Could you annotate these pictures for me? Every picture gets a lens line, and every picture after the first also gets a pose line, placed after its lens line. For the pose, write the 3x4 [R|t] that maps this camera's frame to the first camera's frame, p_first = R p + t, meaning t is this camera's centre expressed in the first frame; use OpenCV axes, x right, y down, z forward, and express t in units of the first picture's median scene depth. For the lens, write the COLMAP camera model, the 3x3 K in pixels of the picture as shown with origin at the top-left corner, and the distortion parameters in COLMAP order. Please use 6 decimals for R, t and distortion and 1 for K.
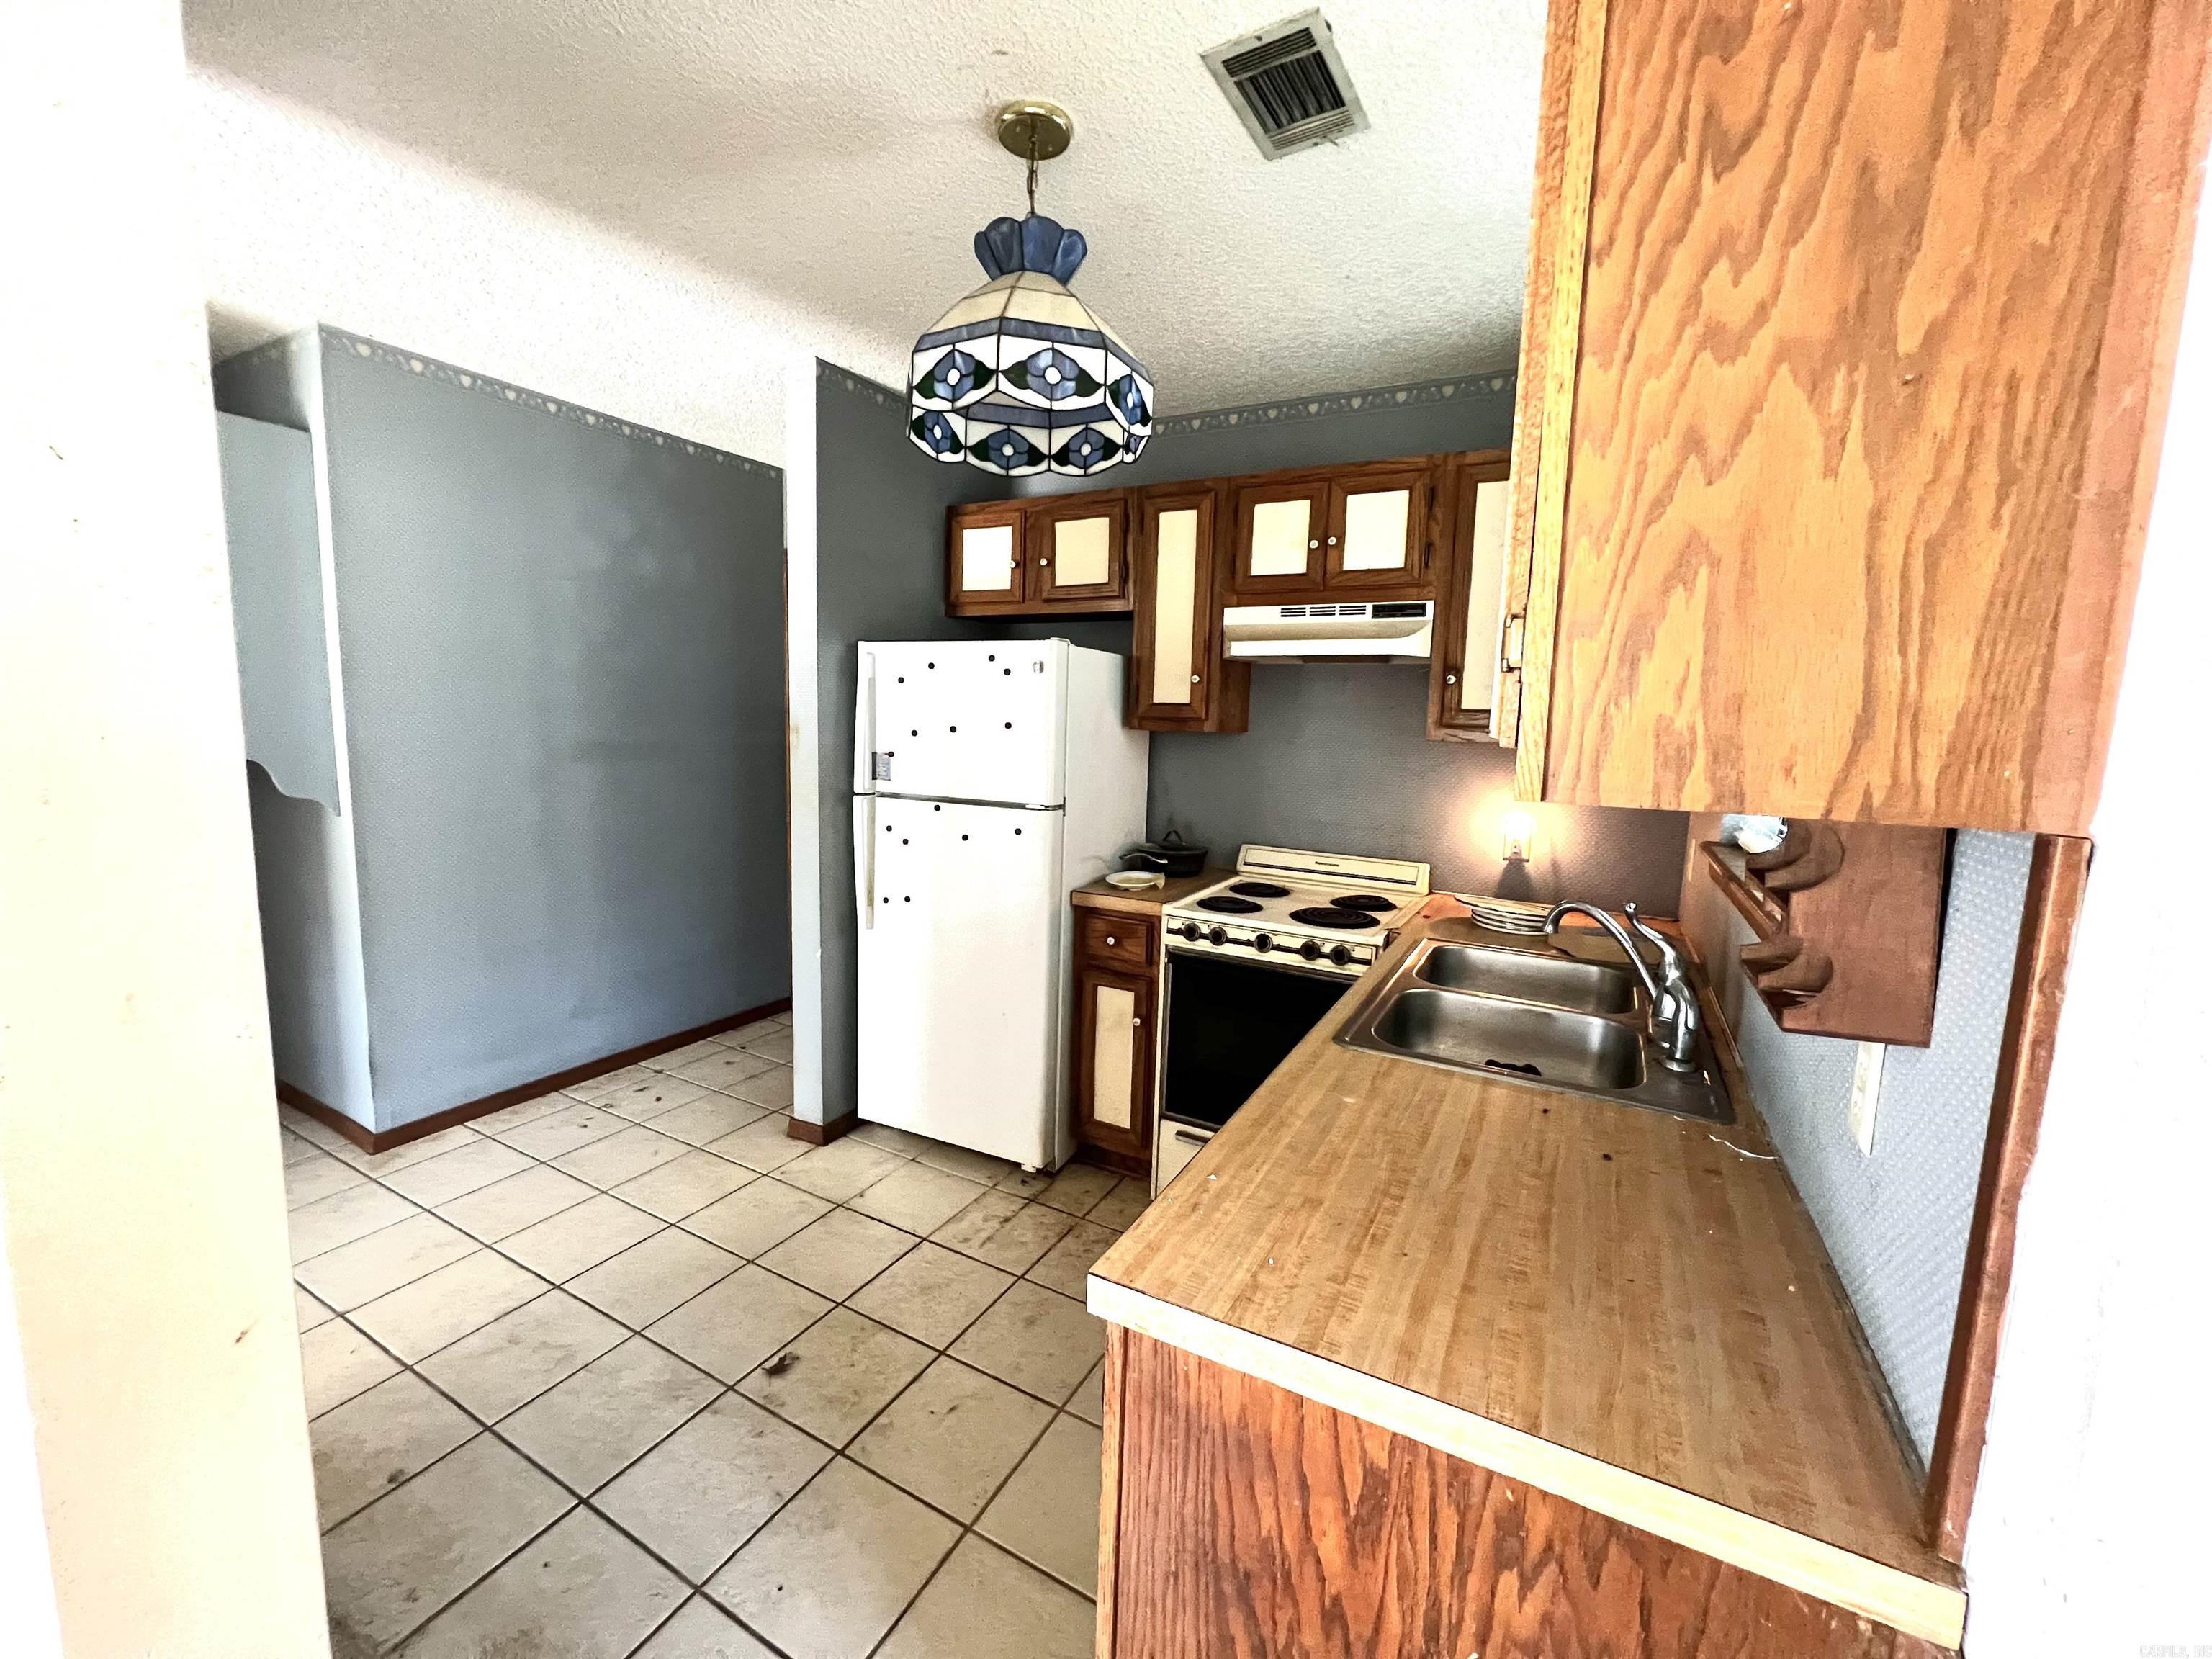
lens RADIAL K [[886.4, 0, 1097.0], [0, 886.4, 822.6], [0, 0, 1]] dist [-0.003030, 0.000600]
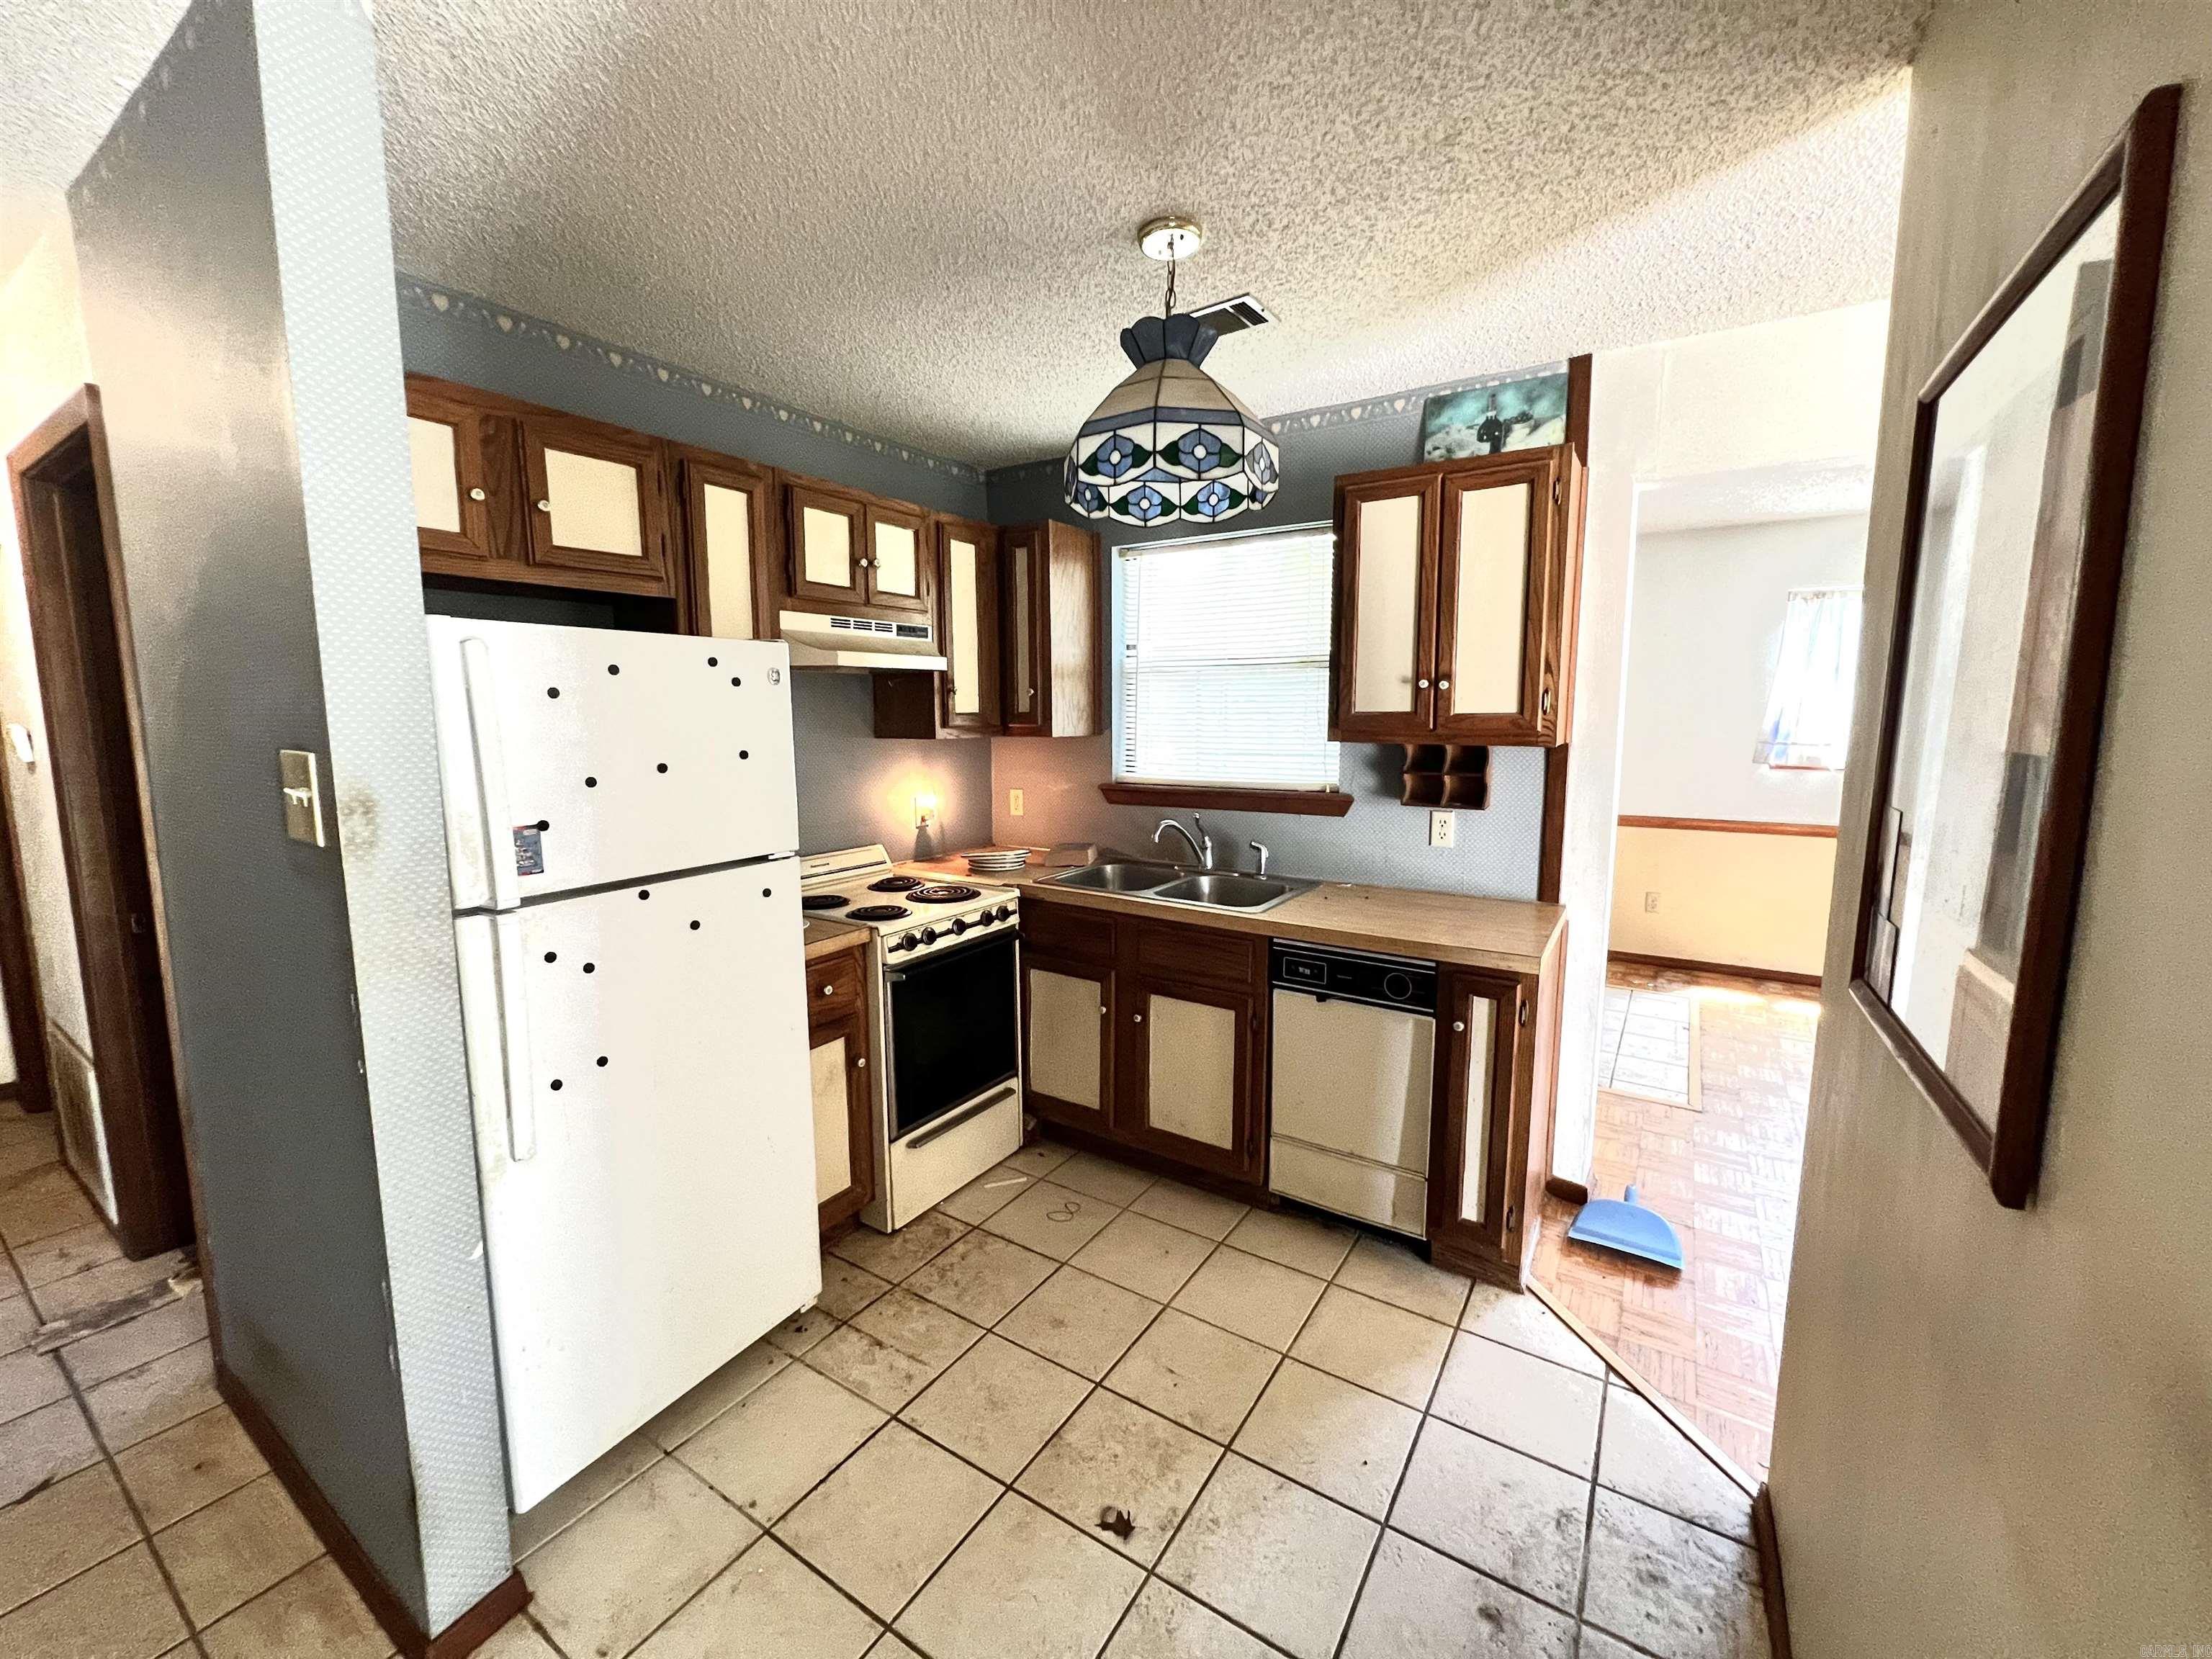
lens RADIAL K [[886.4, 0, 1097.5], [0, 886.4, 817.7], [0, 0, 1]] dist [-0.003030, 0.000600]
pose [[0.067676, -0.150239, 0.986331, -1.439951], [0.126926, 0.981861, 0.140850, -0.220443], [-0.989601, 0.115659, 0.085518, 1.151629]]
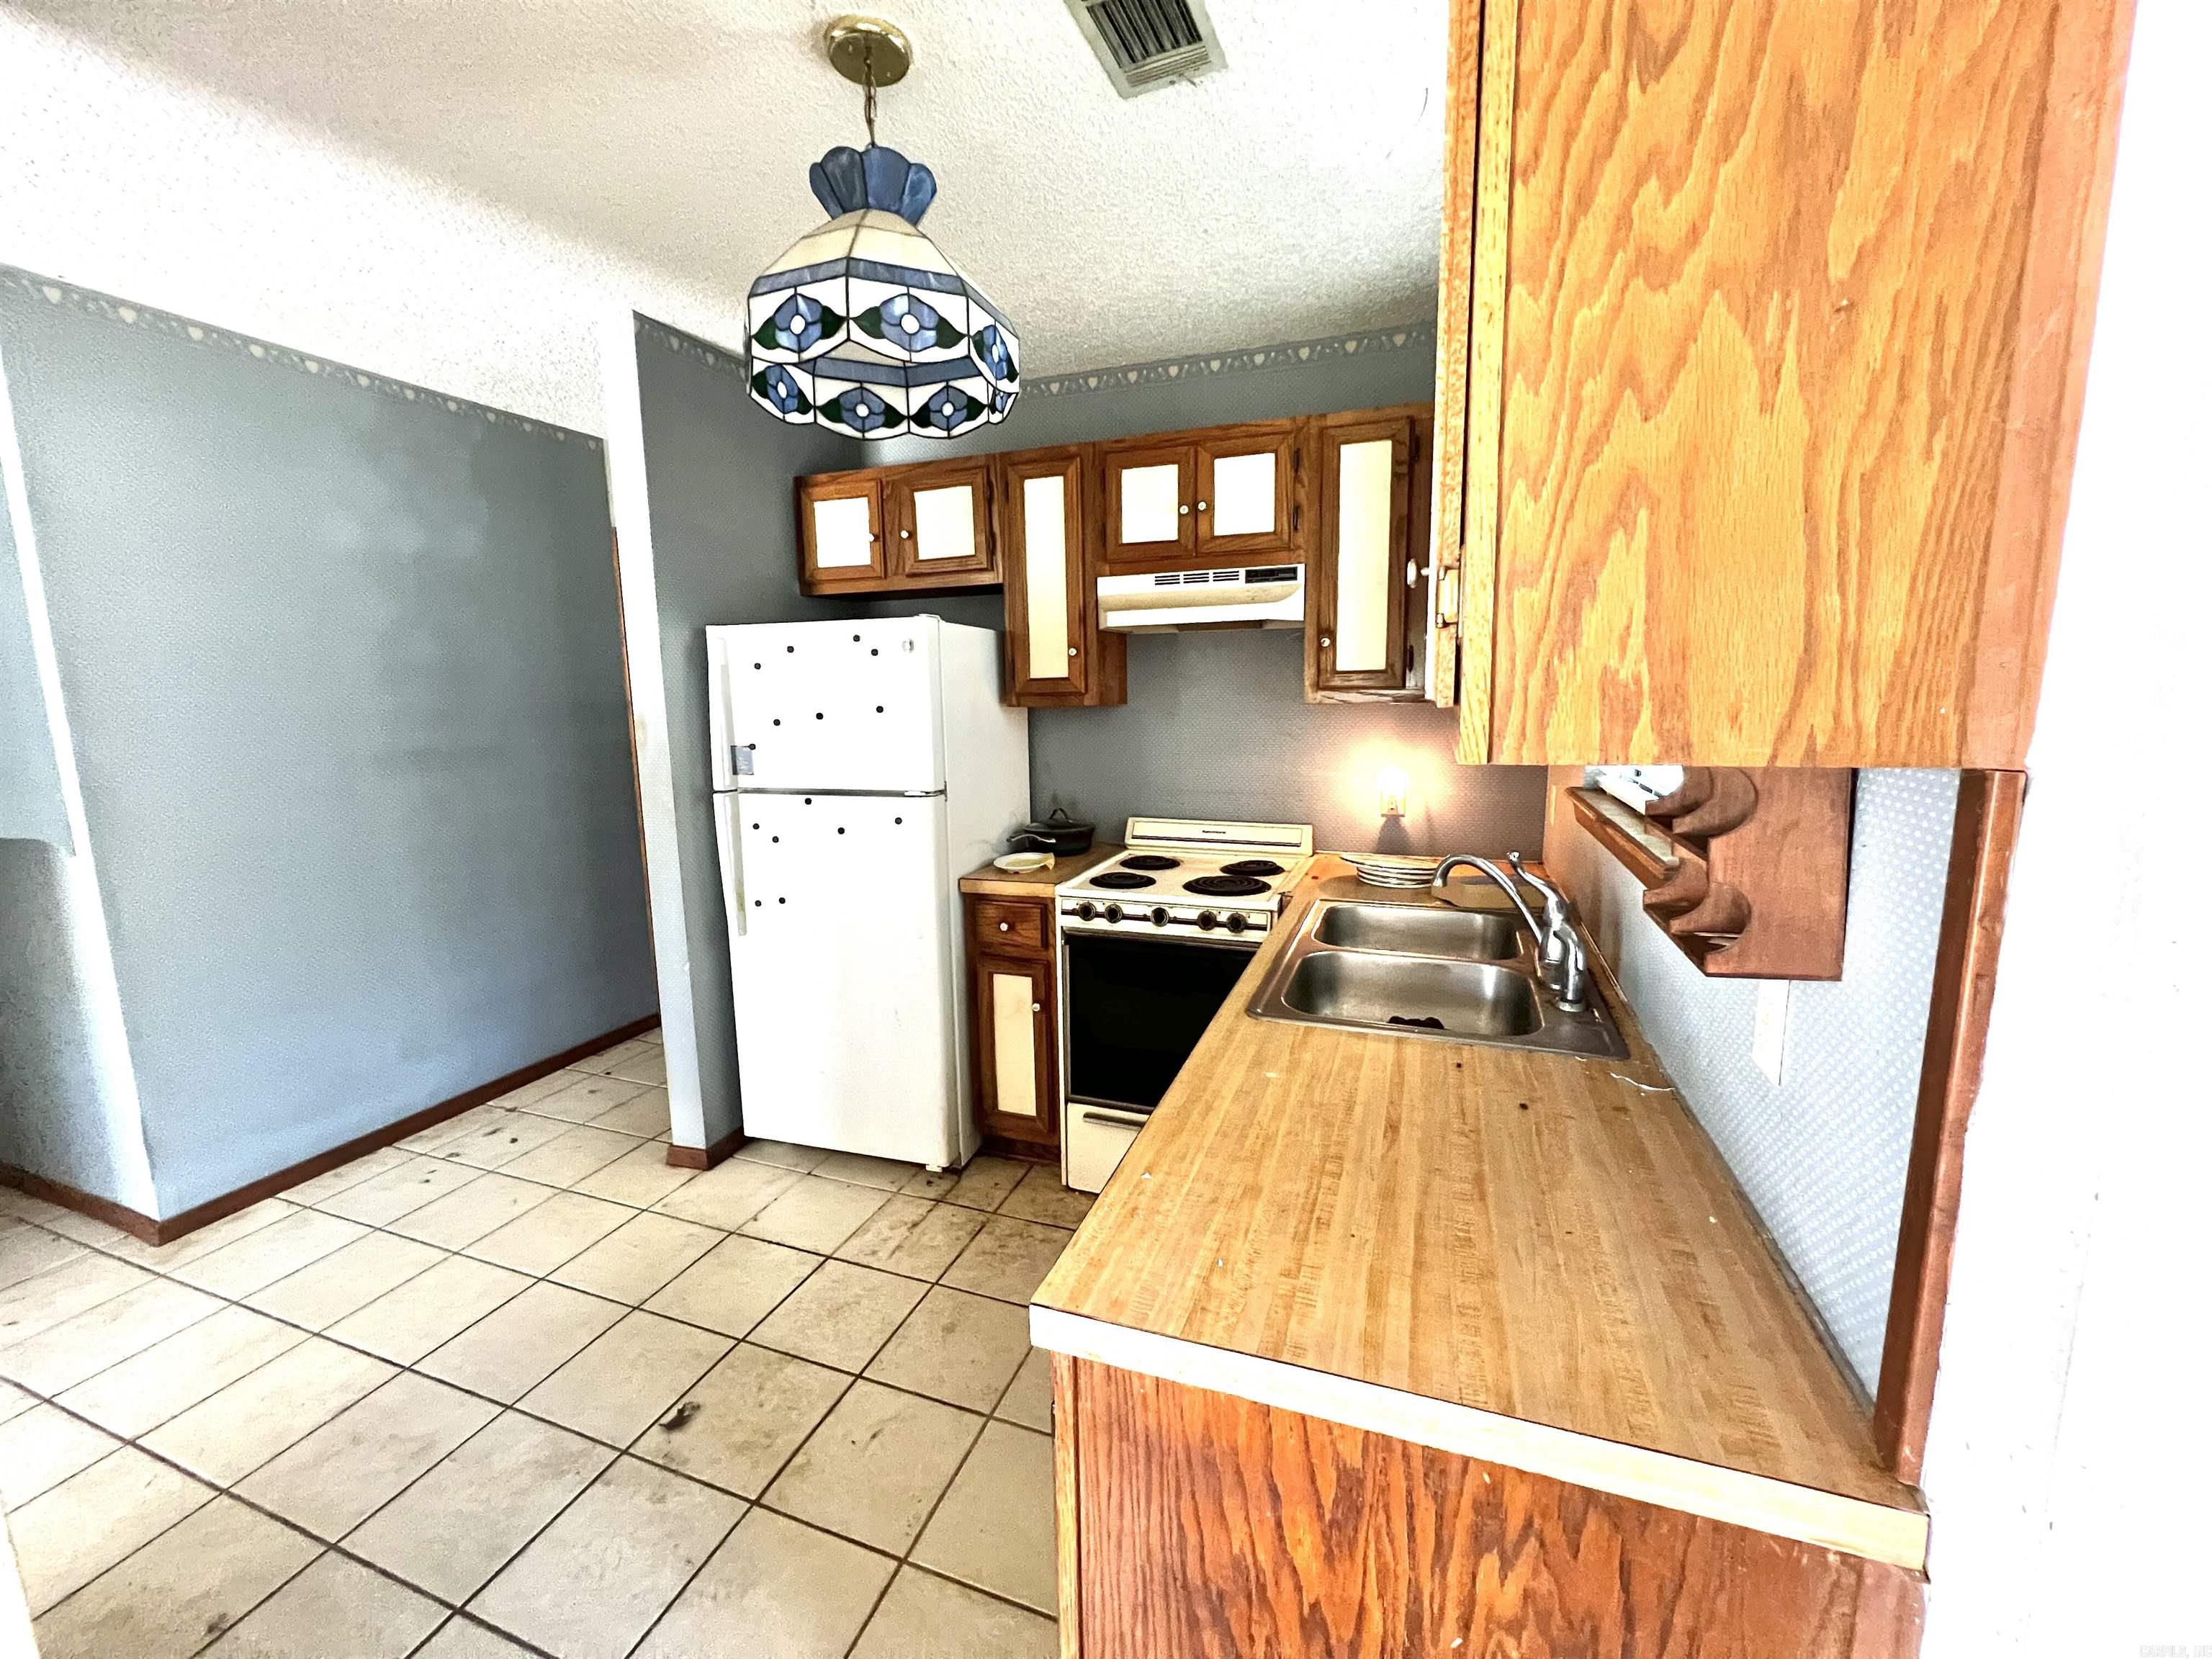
lens RADIAL K [[886.4, 0, 1099.0], [0, 886.4, 822.3], [0, 0, 1]] dist [-0.003030, 0.000600]
pose [[0.987584, -0.067495, 0.141851, -0.020541], [0.063677, 0.997480, 0.031290, -0.007694], [-0.143606, -0.021869, 0.989393, 0.053520]]
